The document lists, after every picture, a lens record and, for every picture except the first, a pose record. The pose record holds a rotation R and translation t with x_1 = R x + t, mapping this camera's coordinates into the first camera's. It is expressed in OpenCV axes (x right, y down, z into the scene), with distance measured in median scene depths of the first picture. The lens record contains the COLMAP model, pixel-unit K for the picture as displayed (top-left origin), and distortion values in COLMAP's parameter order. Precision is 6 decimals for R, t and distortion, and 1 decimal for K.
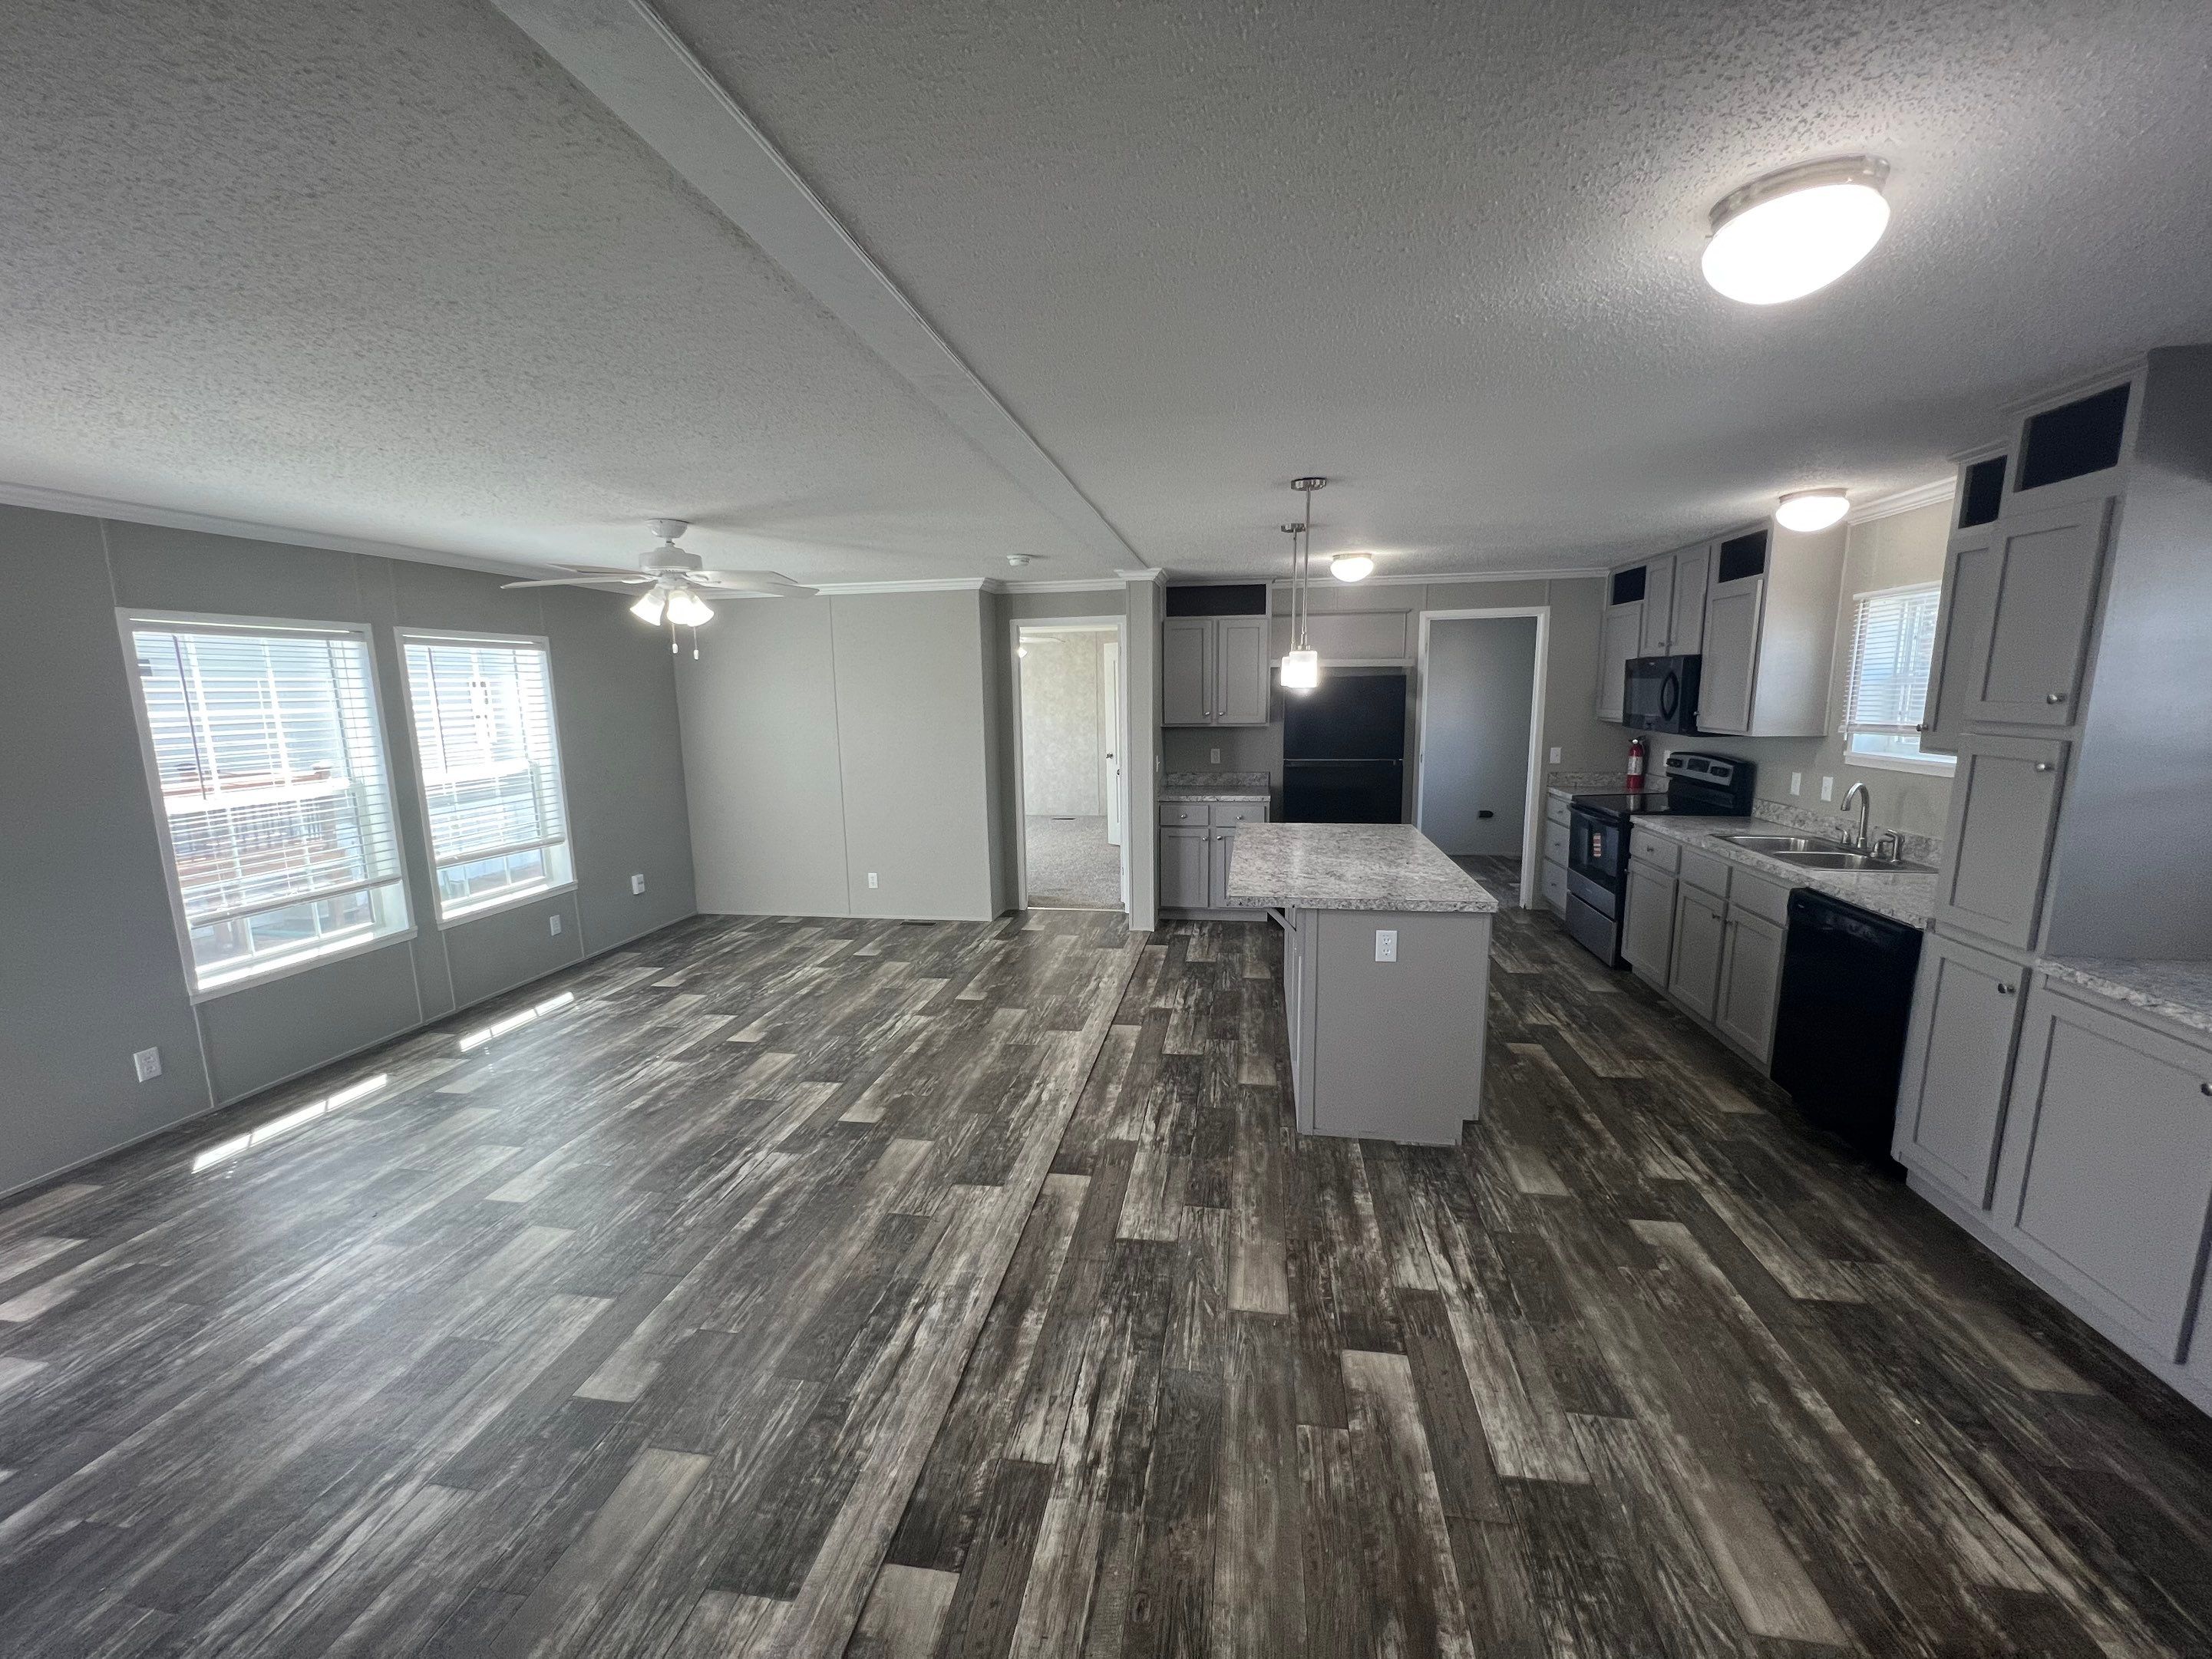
lens RADIAL K [[886.9, 0, 1102.9], [0, 886.9, 836.4], [0, 0, 1]] dist [0.000354, -0.000757]
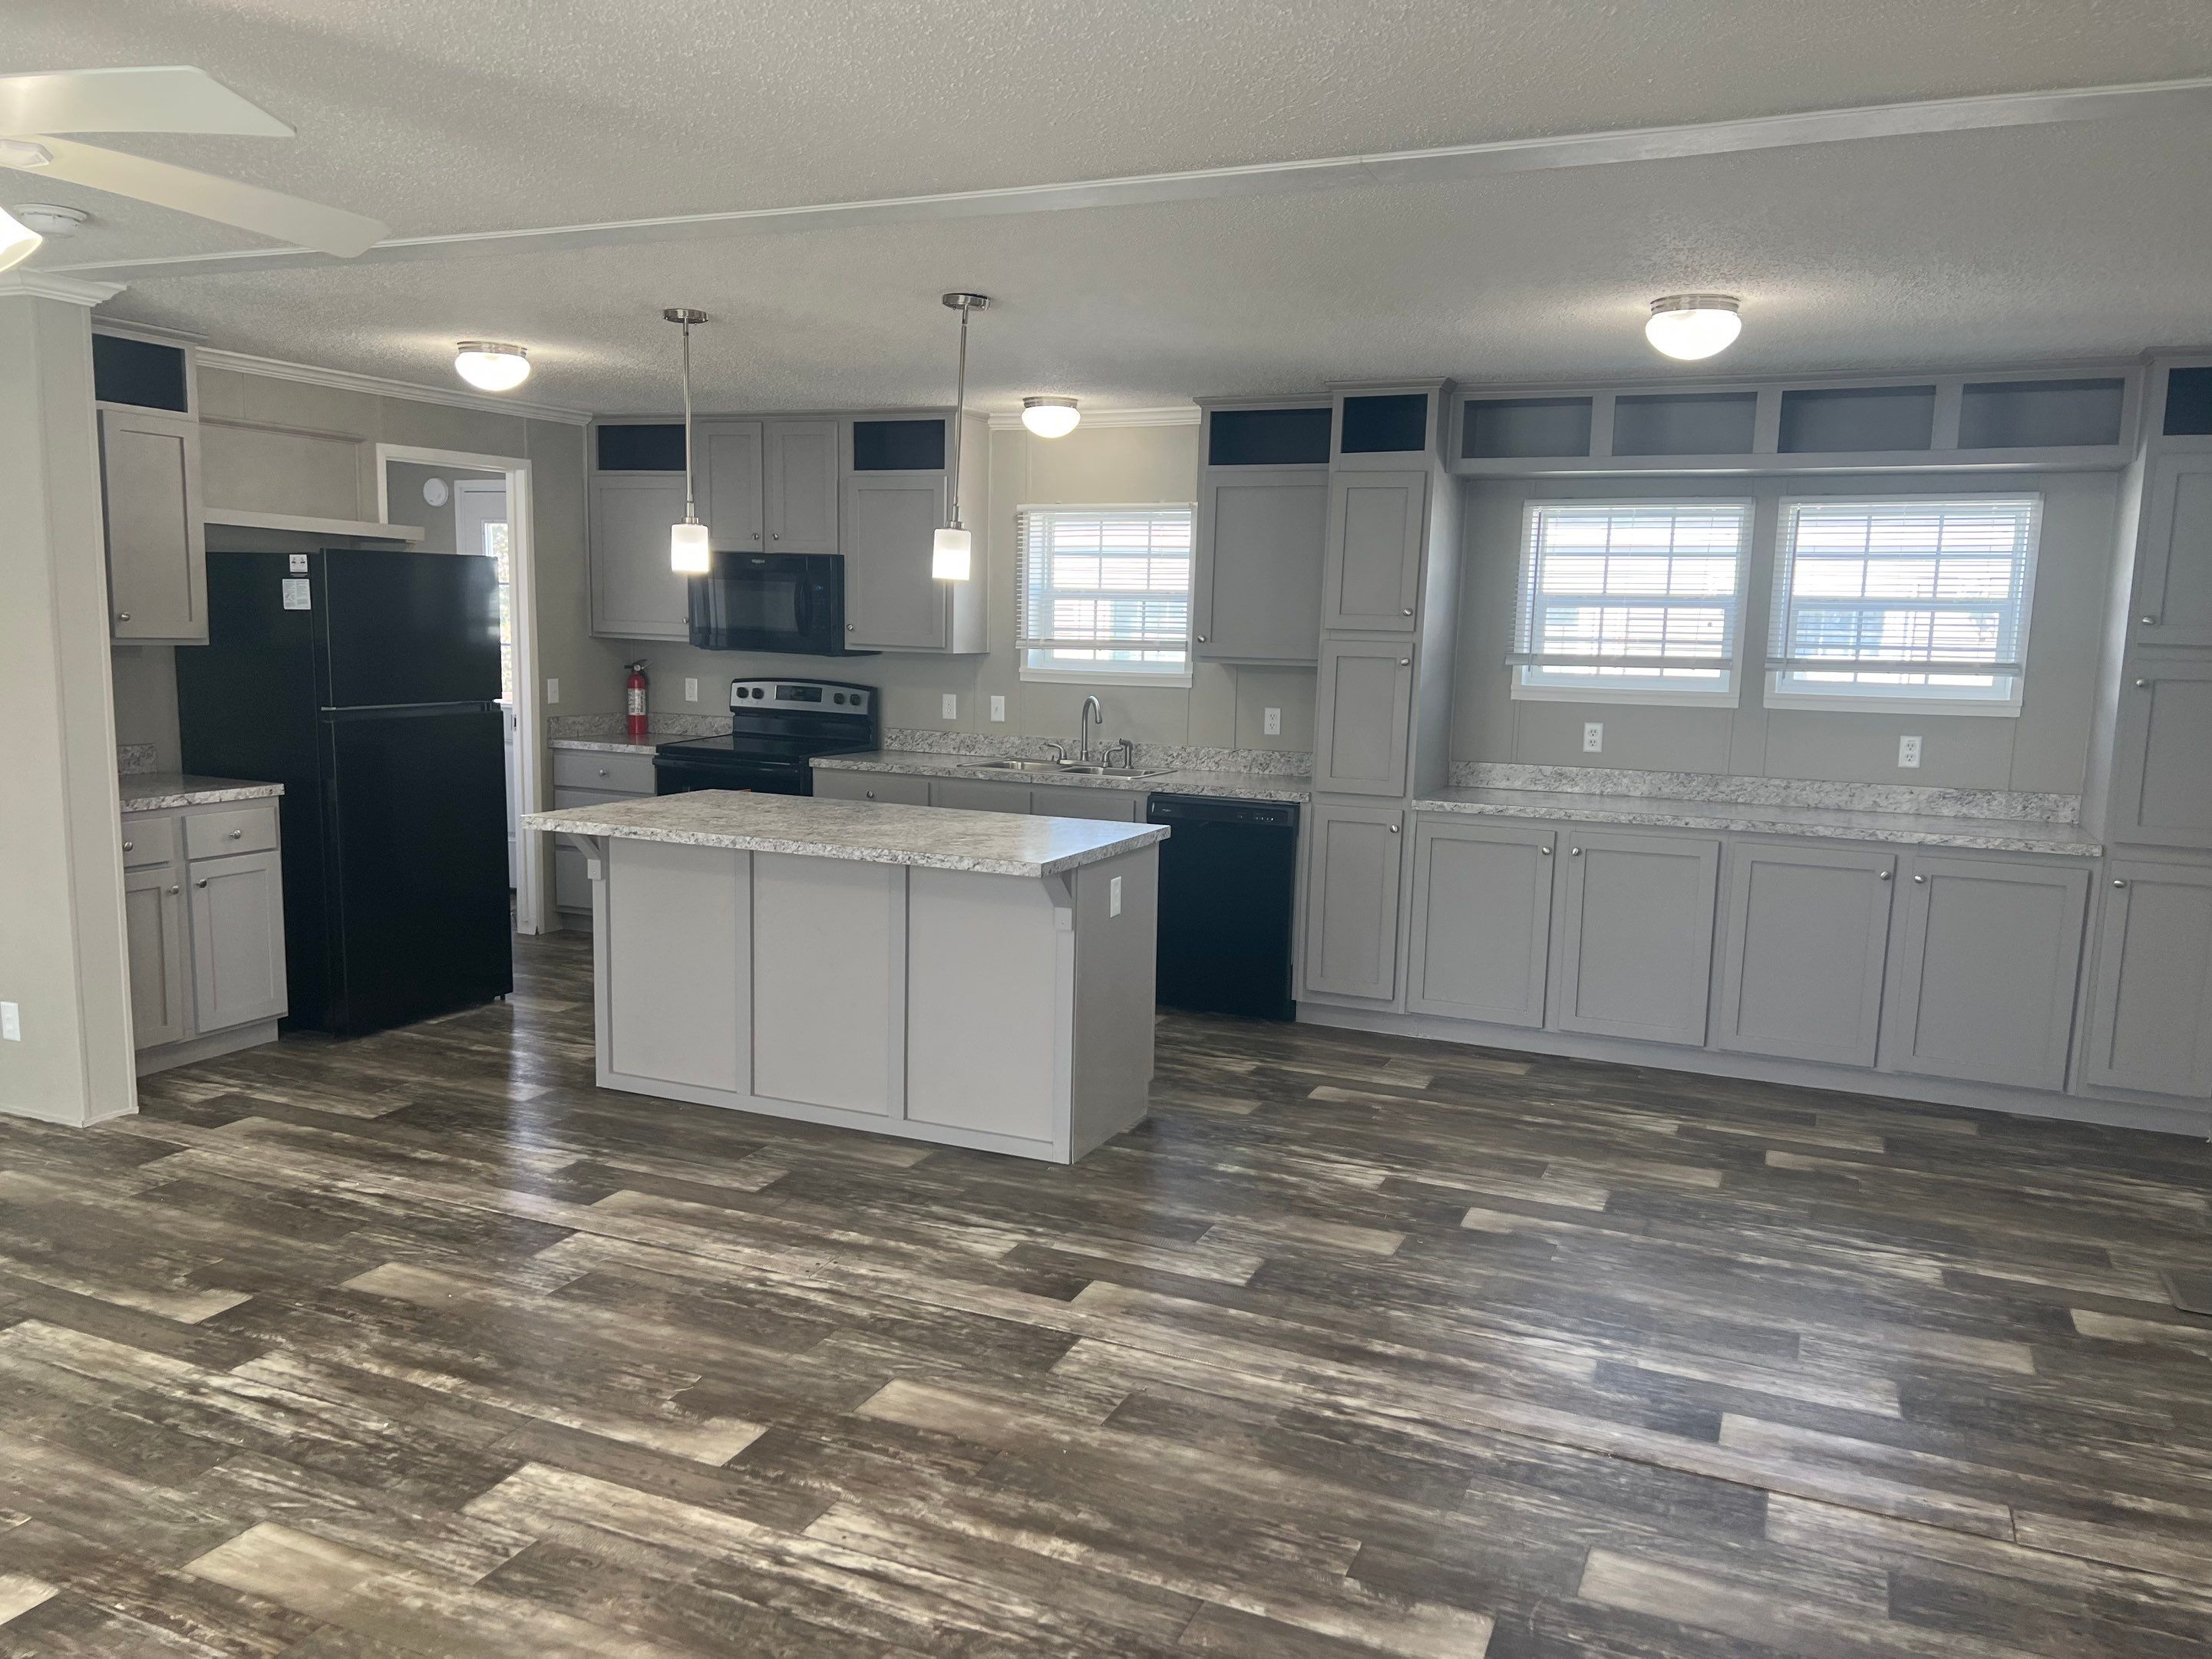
lens RADIAL K [[1674.5, 0, 1095.7], [0, 1674.5, 848.0], [0, 0, 1]] dist [0.060204, -0.061881]
pose [[0.249090, -0.116769, 0.961415, -1.040278], [0.132156, 0.987517, 0.085699, -0.052760], [-0.959421, 0.105710, 0.261412, 0.523350]]
